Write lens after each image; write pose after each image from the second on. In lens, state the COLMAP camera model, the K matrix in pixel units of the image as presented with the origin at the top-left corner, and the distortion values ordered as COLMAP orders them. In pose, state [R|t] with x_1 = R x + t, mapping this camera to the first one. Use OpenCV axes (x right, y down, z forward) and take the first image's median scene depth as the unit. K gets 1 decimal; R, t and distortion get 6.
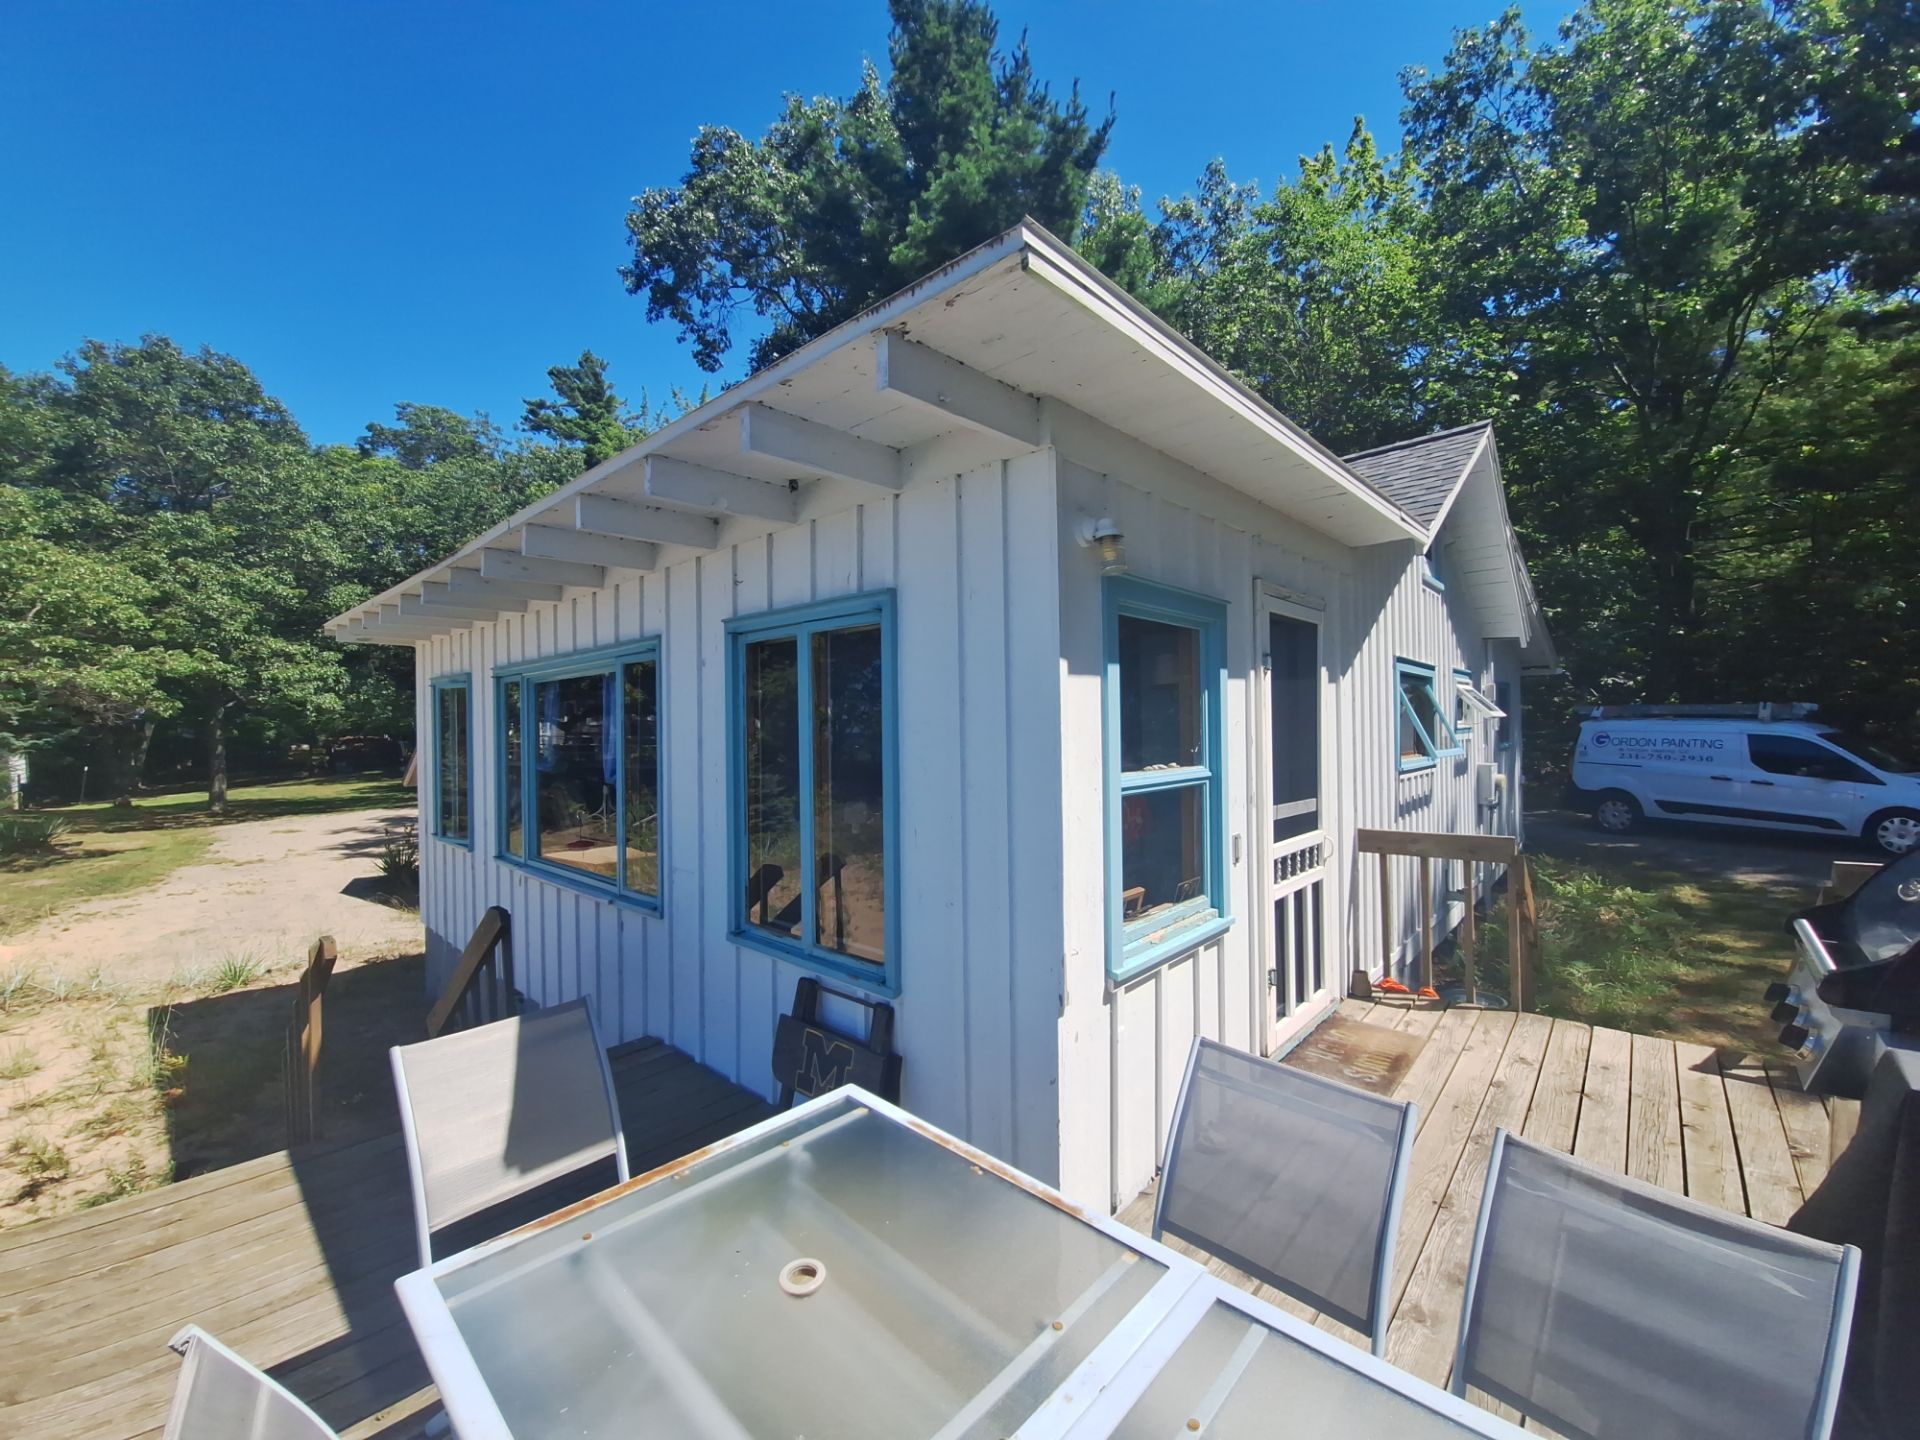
lens RADIAL K [[769.4, 0, 954.6], [0, 769.4, 721.3], [0, 0, 1]] dist [-0.017247, -0.000080]
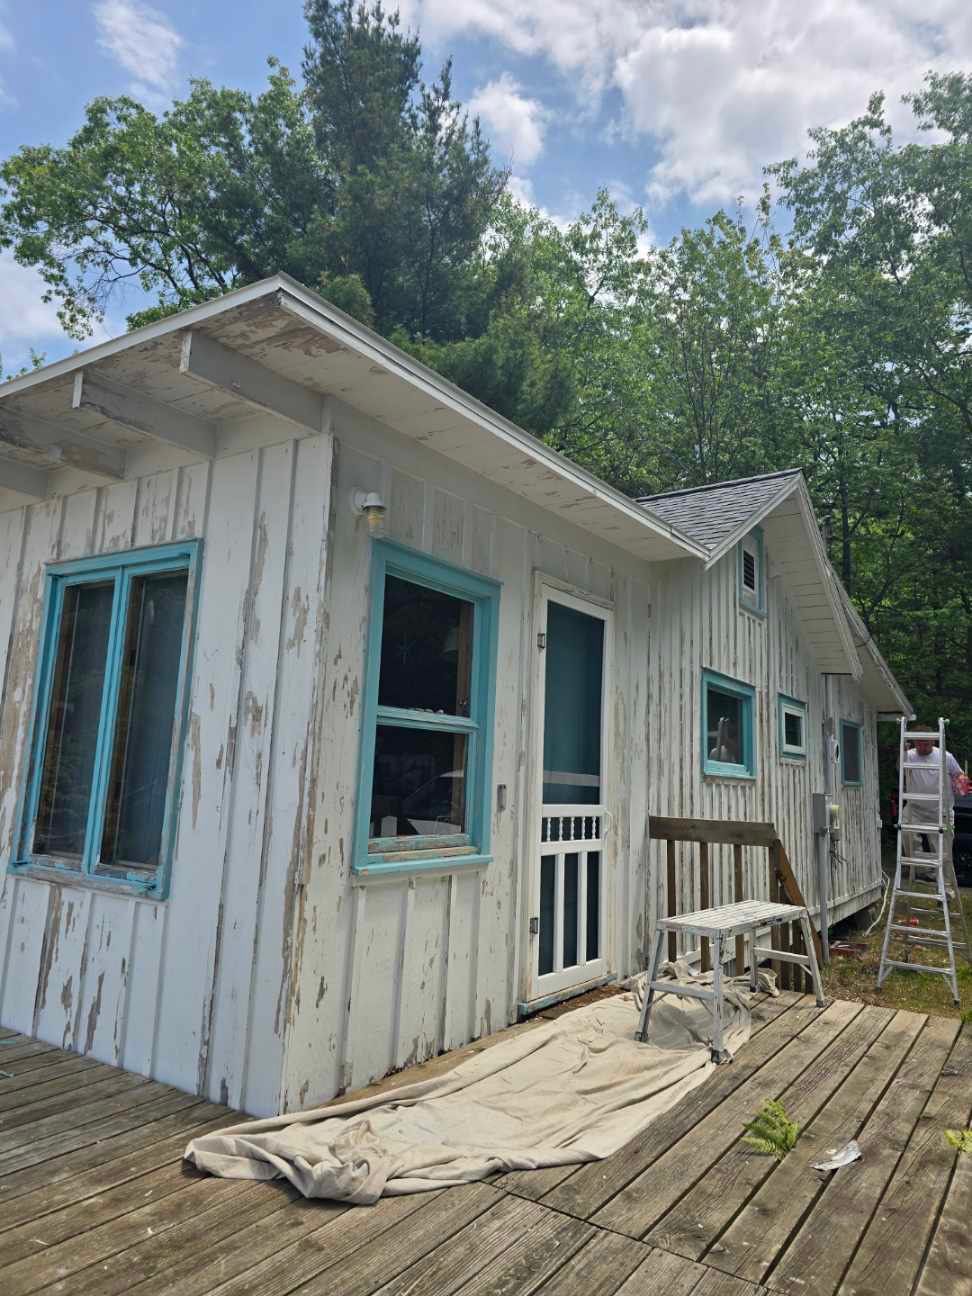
lens RADIAL K [[880.4, 0, 479.8], [0, 880.4, 642.5], [0, 0, 1]] dist [0.069067, -0.073707]
pose [[0.987044, 0.077255, 0.140625, 0.101411], [-0.056235, 0.987425, -0.147751, 0.099969], [-0.150271, 0.137929, 0.978976, -0.226064]]
